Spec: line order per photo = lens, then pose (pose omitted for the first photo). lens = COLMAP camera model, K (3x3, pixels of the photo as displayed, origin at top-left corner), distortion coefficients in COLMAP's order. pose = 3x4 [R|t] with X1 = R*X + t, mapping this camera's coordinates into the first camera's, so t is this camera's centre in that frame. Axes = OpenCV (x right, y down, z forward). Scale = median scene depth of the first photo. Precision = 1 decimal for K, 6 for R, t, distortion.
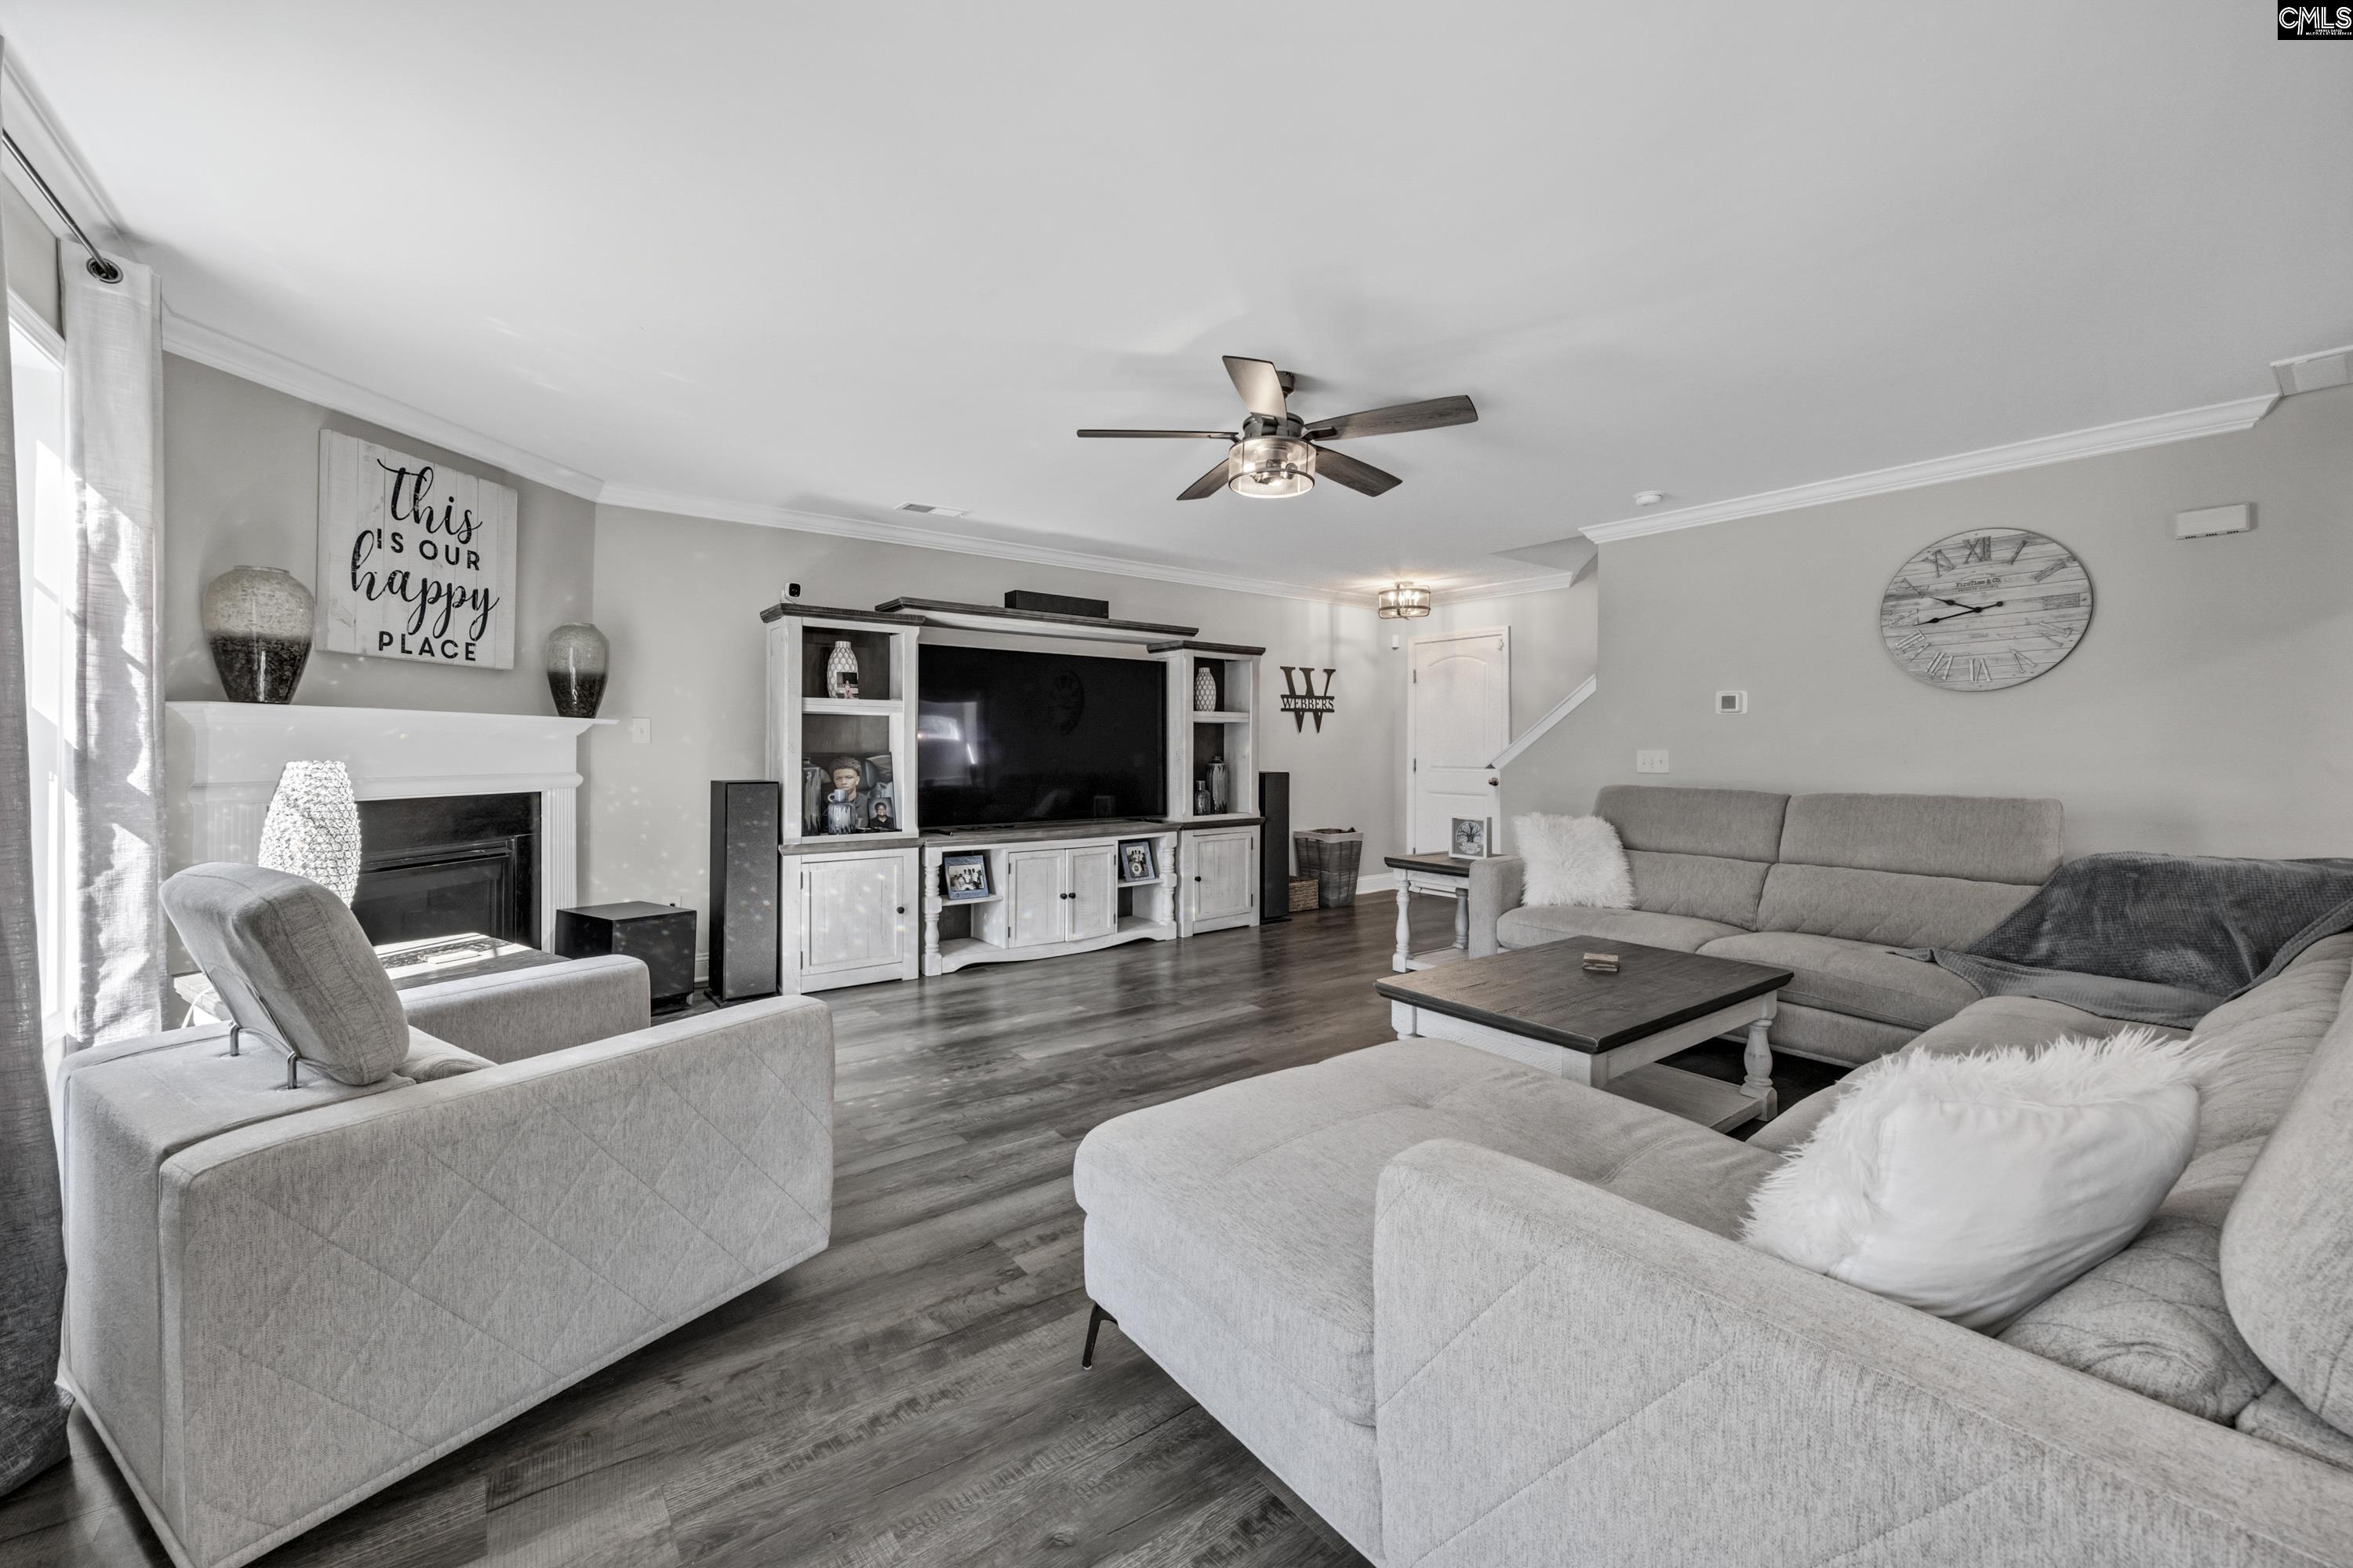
lens RADIAL K [[929.1, 0, 1161.6], [0, 929.1, 744.9], [0, 0, 1]] dist [0.001642, -0.000155]
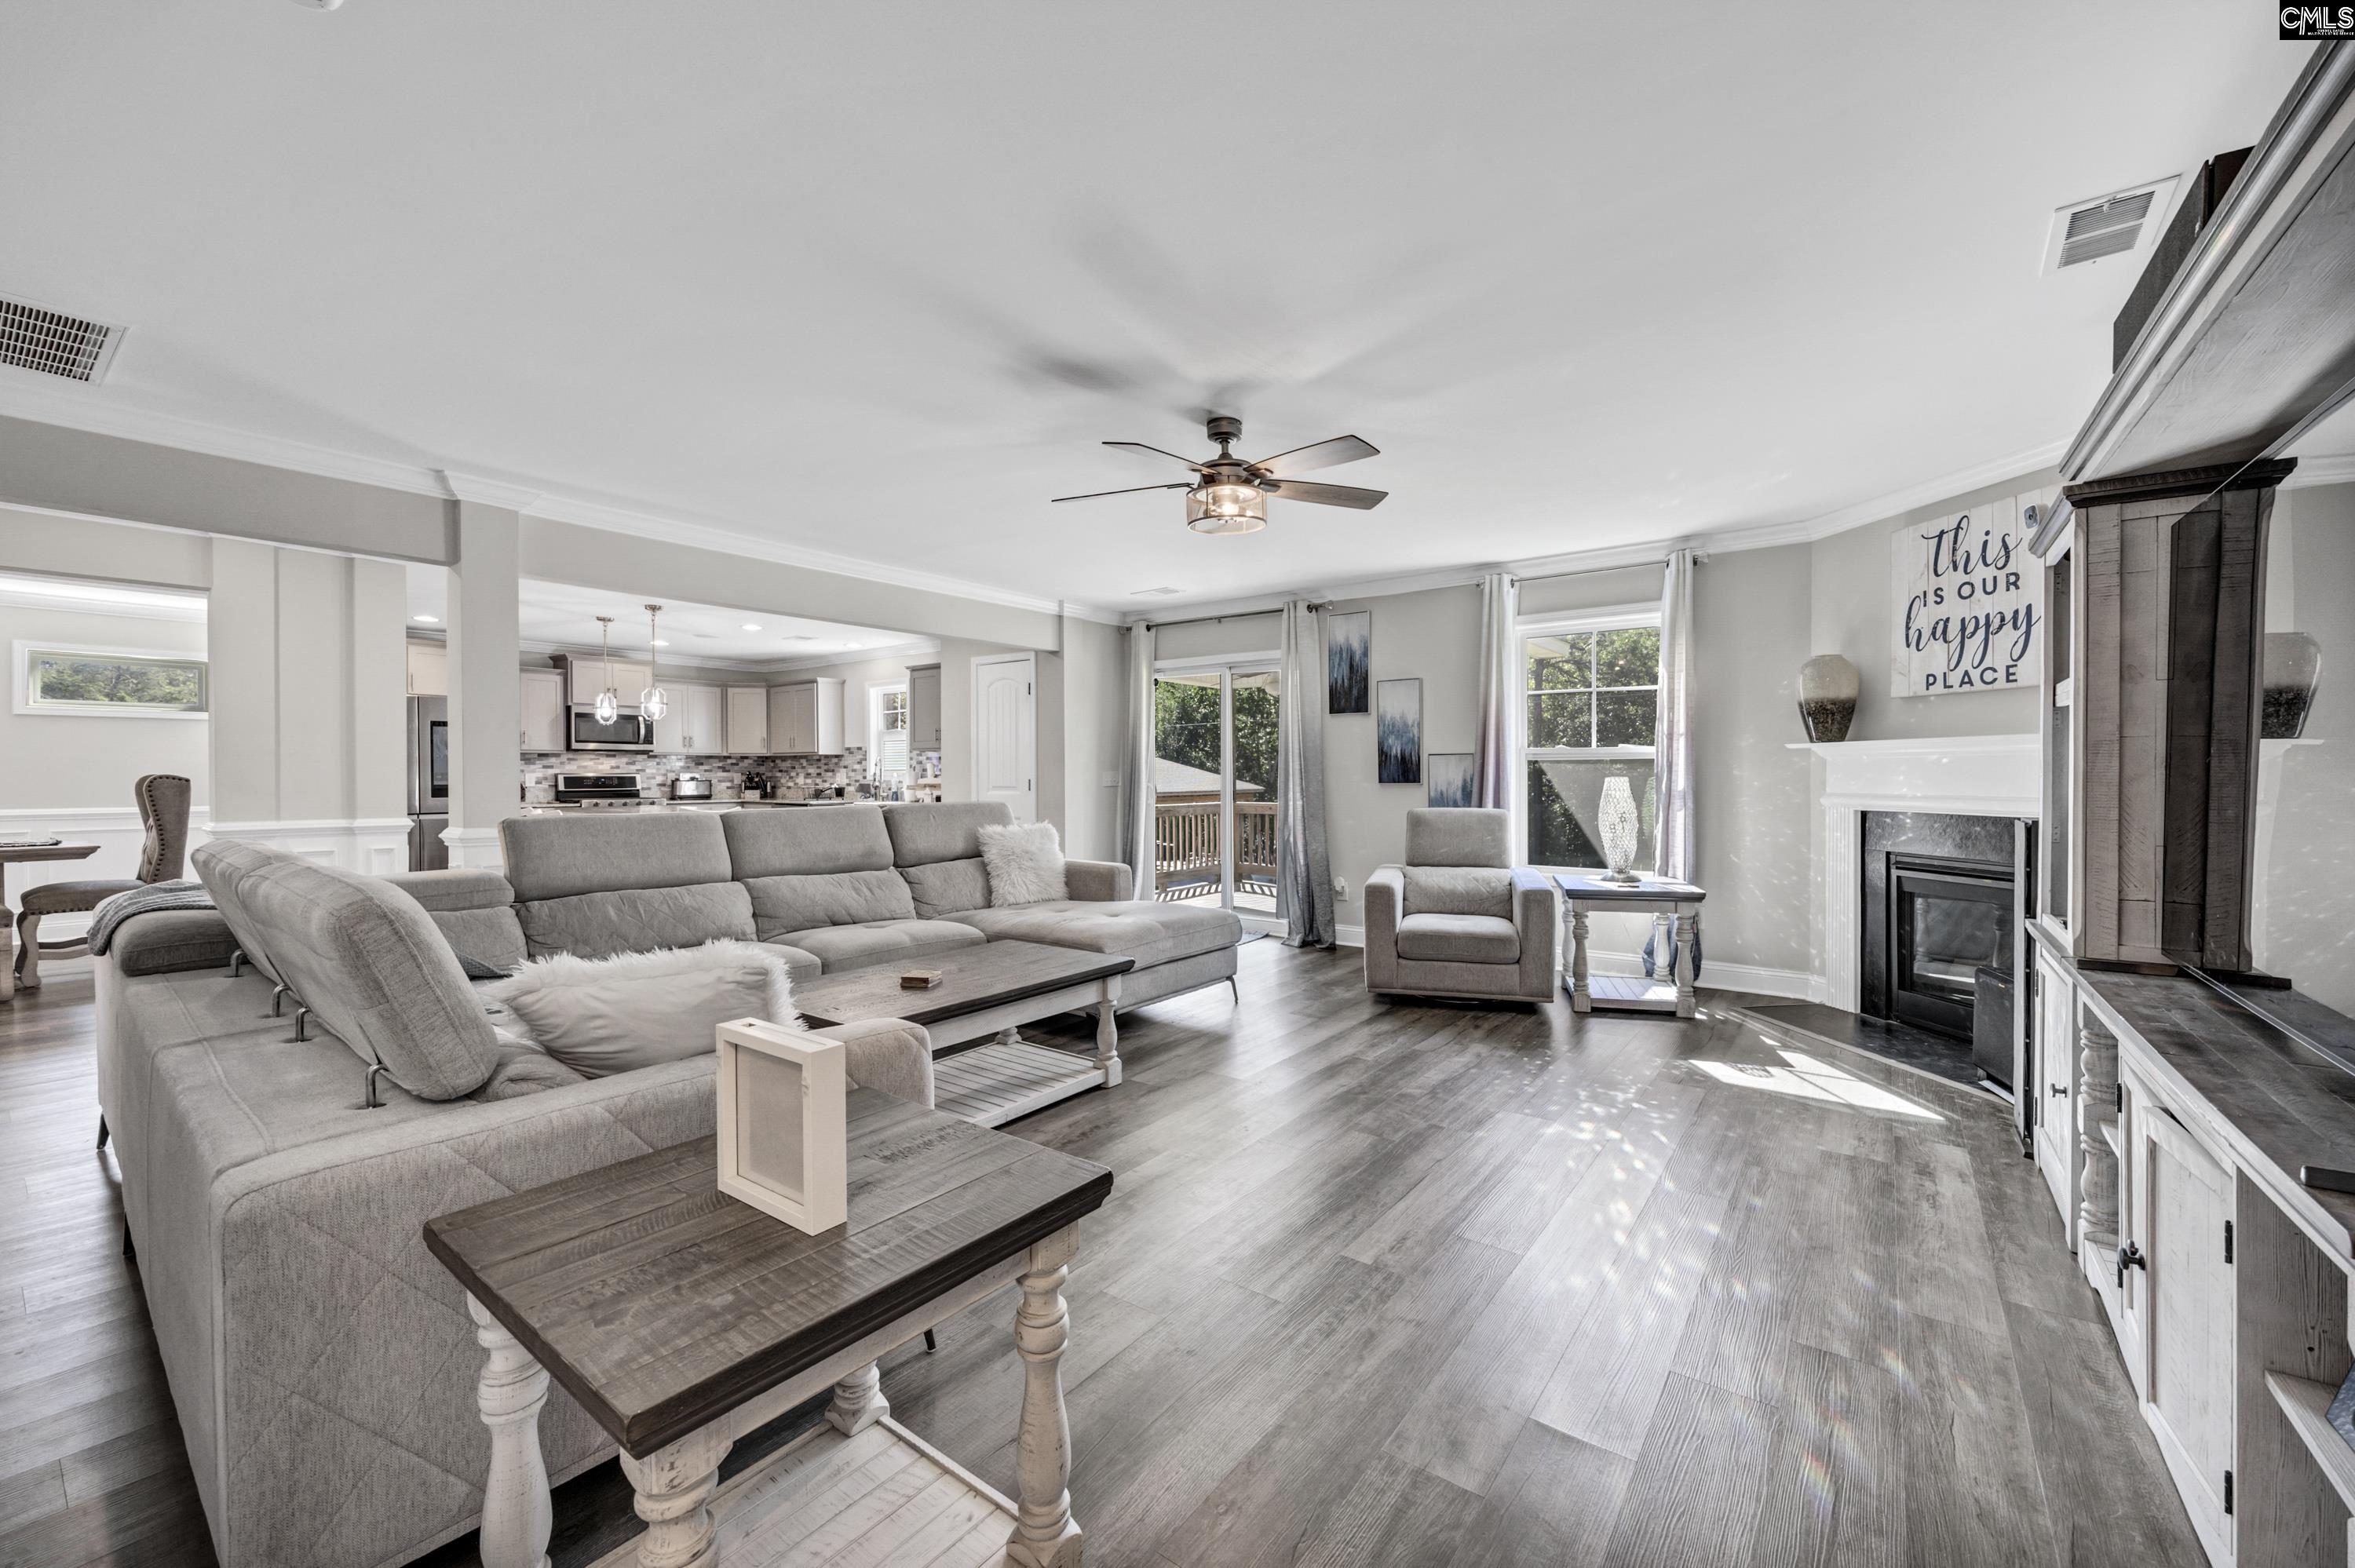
lens RADIAL K [[929.7, 0, 1173.1], [0, 929.7, 788.1], [0, 0, 1]] dist [0.001642, -0.000155]
pose [[-0.959894, 0.004825, -0.280321, 0.354513], [0.002271, 0.999953, 0.009435, 0.010426], [0.280354, 0.008420, -0.959860, 1.490558]]
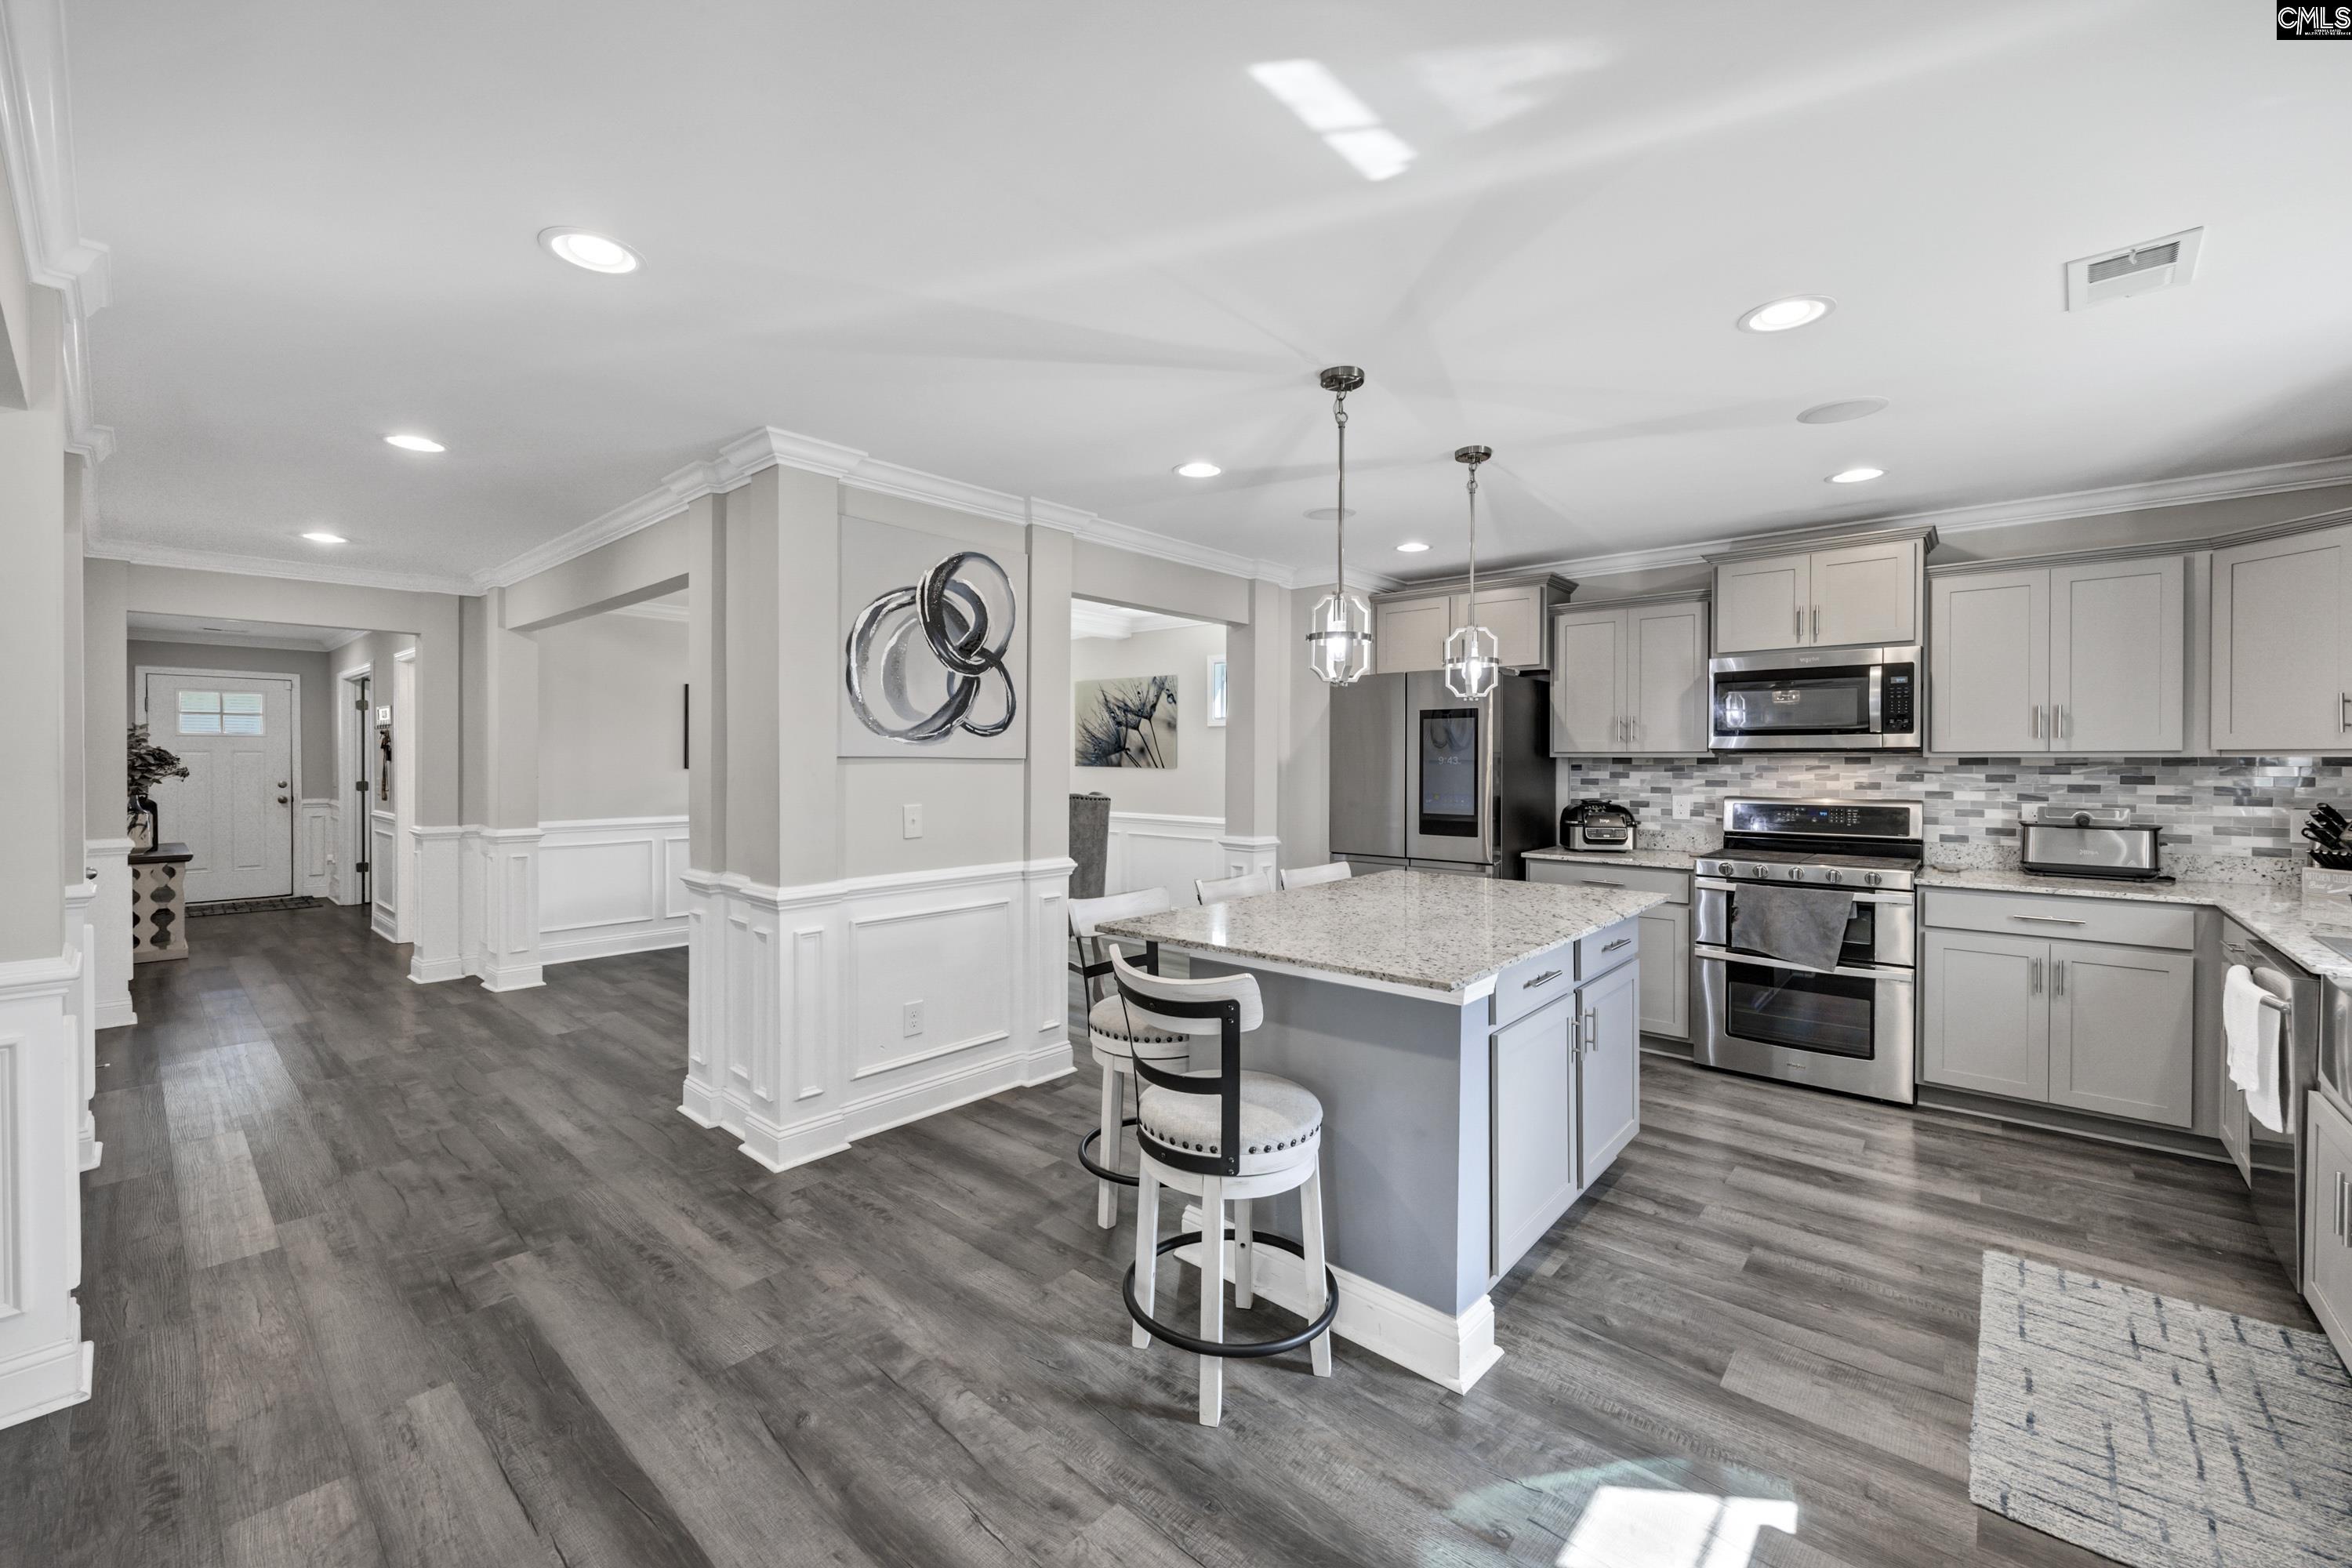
lens RADIAL K [[928.6, 0, 1176.9], [0, 928.6, 765.9], [0, 0, 1]] dist [0.001642, -0.000155]
pose [[-0.195259, -0.008740, 0.980713, 0.186345], [-0.009791, 0.999928, 0.006961, -0.043701], [-0.980703, -0.008243, -0.195330, -0.126561]]
